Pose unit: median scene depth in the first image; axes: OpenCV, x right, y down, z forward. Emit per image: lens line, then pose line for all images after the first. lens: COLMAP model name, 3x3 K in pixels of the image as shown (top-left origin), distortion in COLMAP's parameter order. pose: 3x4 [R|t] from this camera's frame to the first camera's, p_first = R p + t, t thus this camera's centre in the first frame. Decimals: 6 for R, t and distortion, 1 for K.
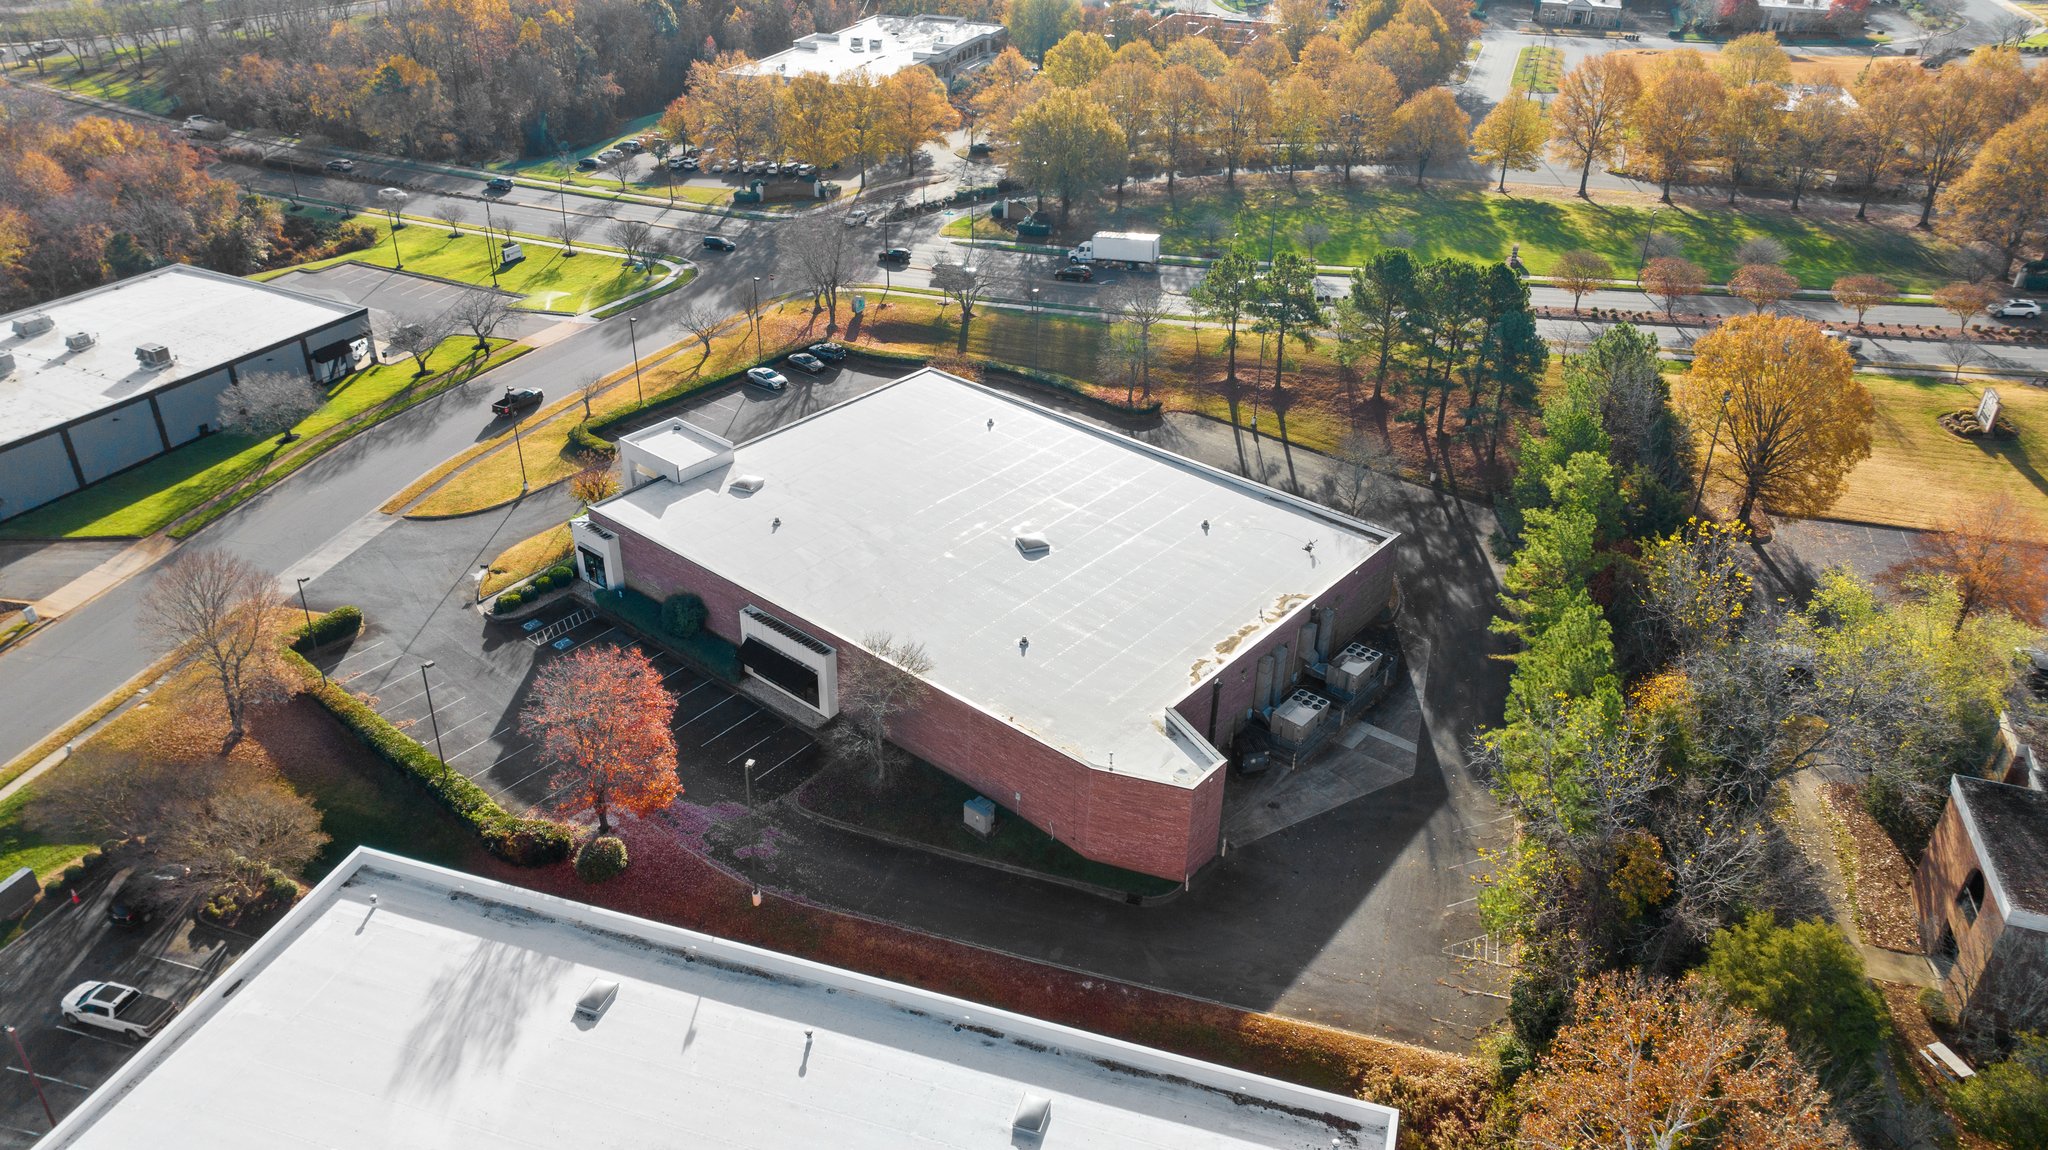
lens RADIAL K [[1418.9, 0, 1024.5], [0, 1418.9, 570.2], [0, 0, 1]] dist [-0.006100, -0.002488]
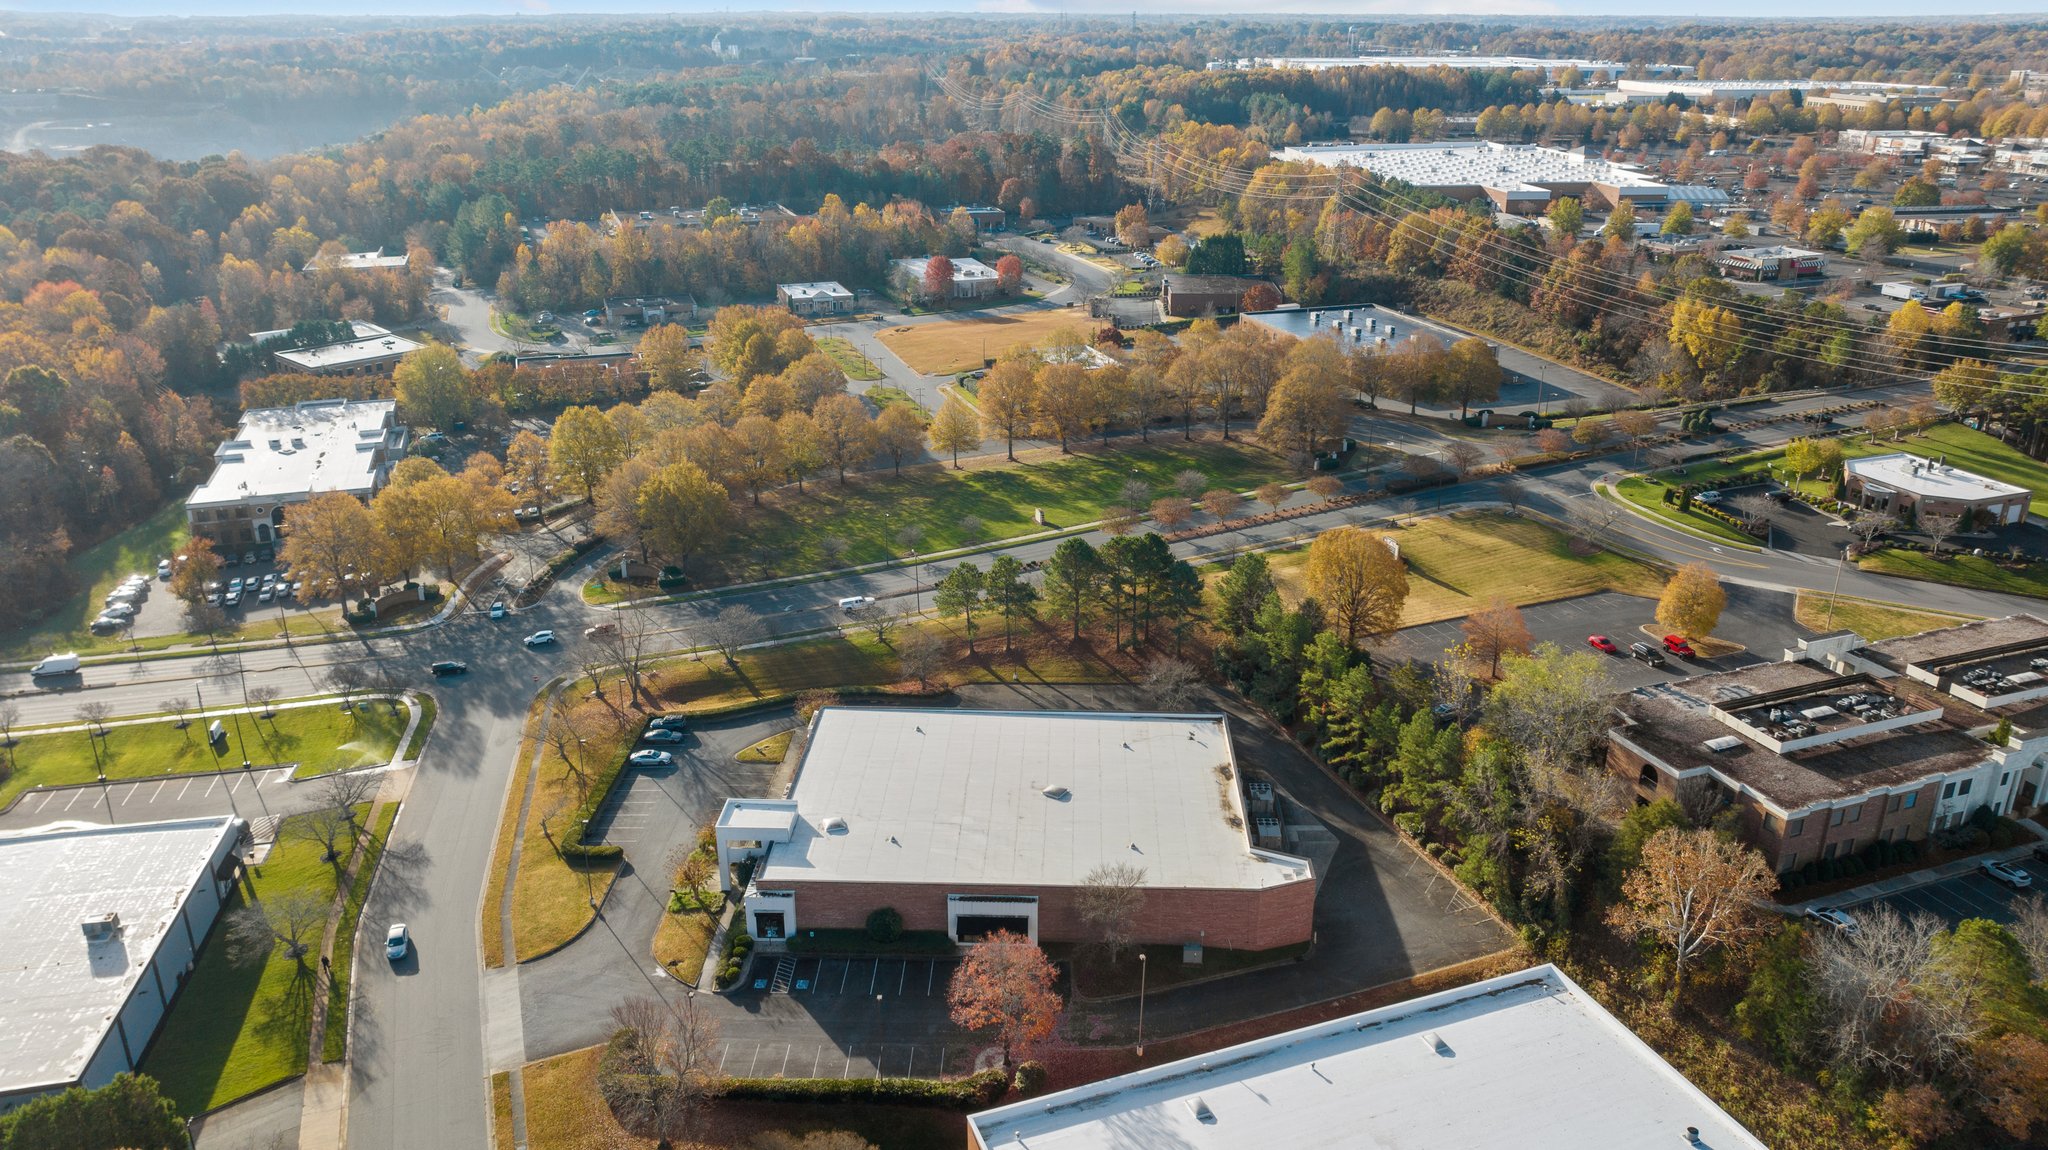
lens RADIAL K [[1418.9, 0, 1026.4], [0, 1418.9, 577.6], [0, 0, 1]] dist [-0.006100, -0.002488]
pose [[0.793954, -0.238730, 0.559147, -0.955402], [0.321632, 0.945377, -0.053066, -0.195180], [-0.515937, 0.221971, 0.827368, -0.292133]]
